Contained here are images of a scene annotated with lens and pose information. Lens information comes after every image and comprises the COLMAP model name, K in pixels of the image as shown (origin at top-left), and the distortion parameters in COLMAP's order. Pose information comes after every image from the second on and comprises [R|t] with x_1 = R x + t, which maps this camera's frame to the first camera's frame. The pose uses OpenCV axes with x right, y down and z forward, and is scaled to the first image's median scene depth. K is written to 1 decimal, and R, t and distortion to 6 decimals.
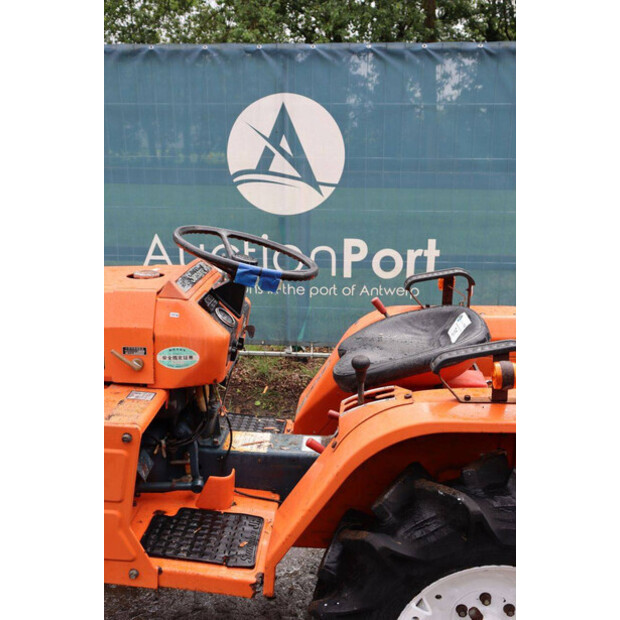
lens RADIAL K [[647.2, 0, 310.0], [0, 647.2, 310.0], [0, 0, 1]] dist [-0.050448, 0.006118]
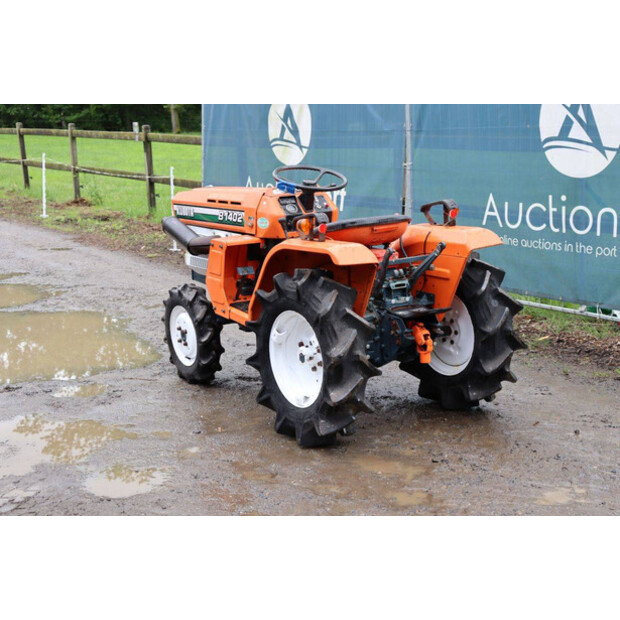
lens RADIAL K [[1065.6, 0, 310.0], [0, 1065.6, 310.0], [0, 0, 1]] dist [0.161675, -0.043135]
pose [[0.601068, 0.114338, -0.790976, 2.347805], [-0.164543, 0.986214, 0.017523, 0.233025], [0.782076, 0.119617, 0.611596, -0.881471]]
